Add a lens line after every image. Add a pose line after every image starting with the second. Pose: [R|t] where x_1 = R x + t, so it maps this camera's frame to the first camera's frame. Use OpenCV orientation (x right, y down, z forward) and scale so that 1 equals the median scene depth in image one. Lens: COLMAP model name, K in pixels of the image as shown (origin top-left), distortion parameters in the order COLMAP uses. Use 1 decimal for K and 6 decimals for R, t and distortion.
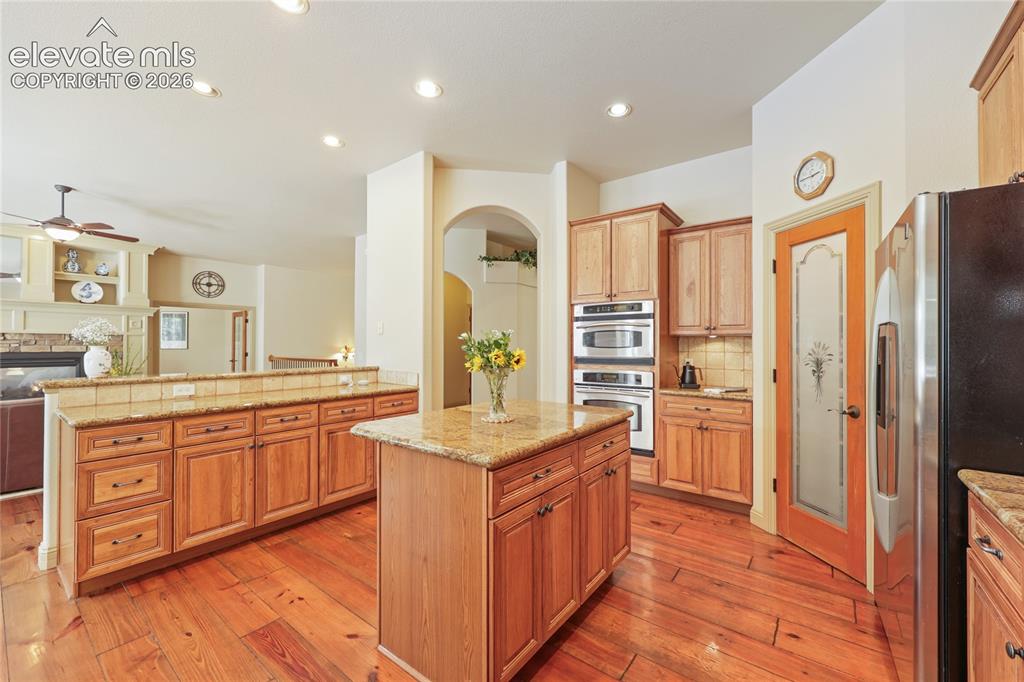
lens RADIAL K [[423.2, 0, 507.6], [0, 423.2, 342.7], [0, 0, 1]] dist [-0.010507, -0.000150]
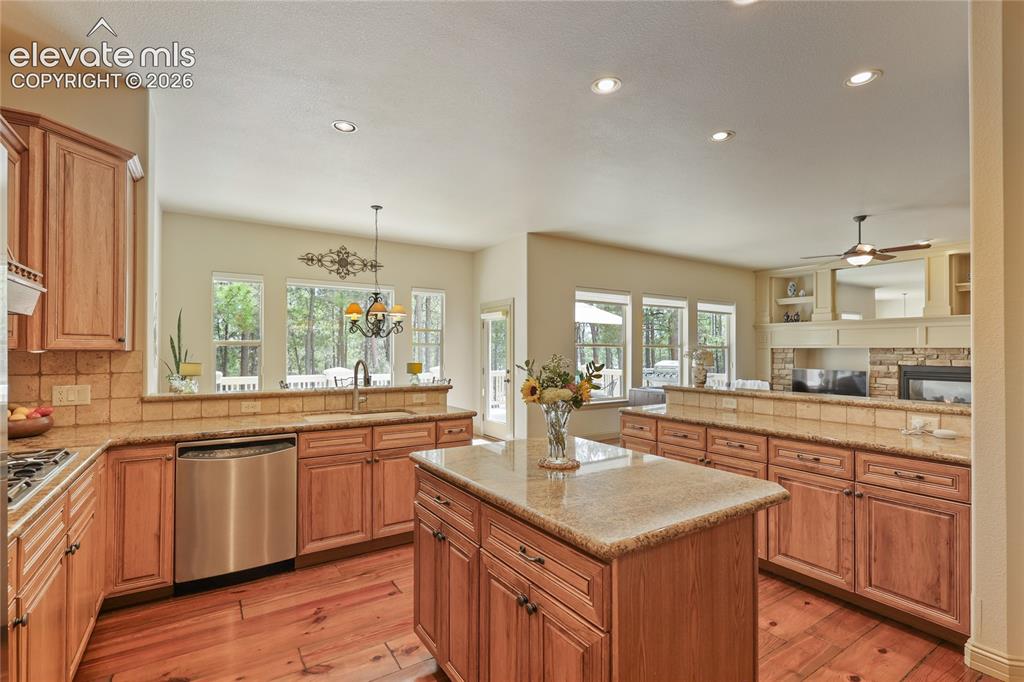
lens RADIAL K [[469.3, 0, 523.0], [0, 469.3, 347.4], [0, 0, 1]] dist [0.005462, -0.000163]
pose [[-0.312845, -0.008976, -0.949762, 0.498666], [0.000991, 0.999952, -0.009777, -0.022004], [0.949804, -0.004000, -0.312821, 0.695739]]
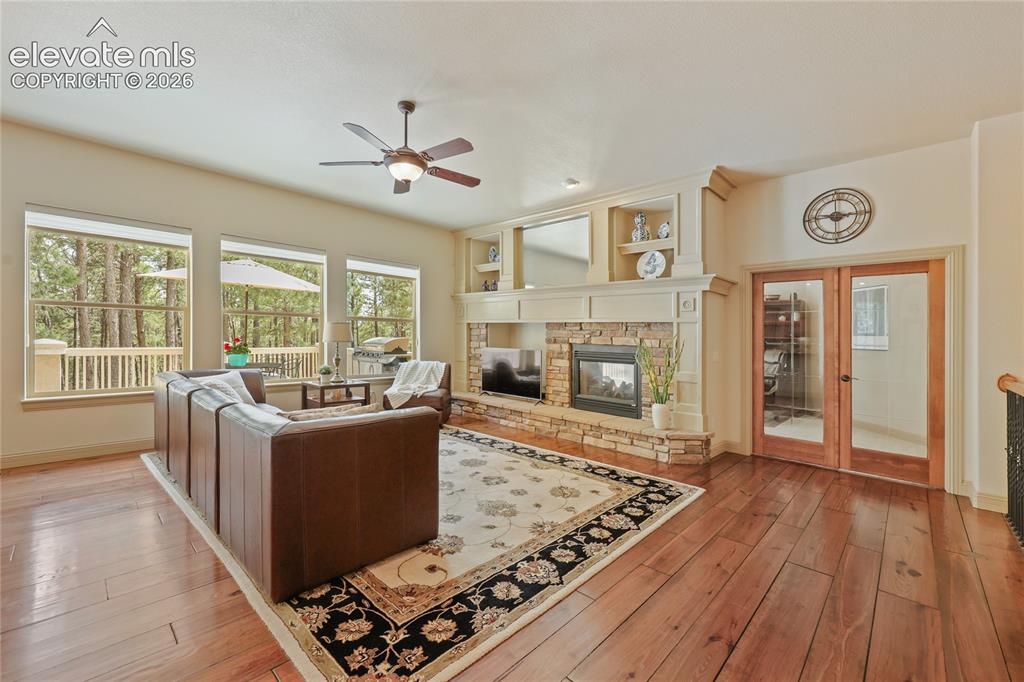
lens RADIAL K [[423.2, 0, 511.7], [0, 423.2, 330.3], [0, 0, 1]] dist [-0.010507, -0.000150]
pose [[-0.089702, -0.009621, -0.995922, -0.470480], [-0.019869, 0.999772, -0.007869, 0.006605], [0.995770, 0.019082, -0.089873, 1.579358]]
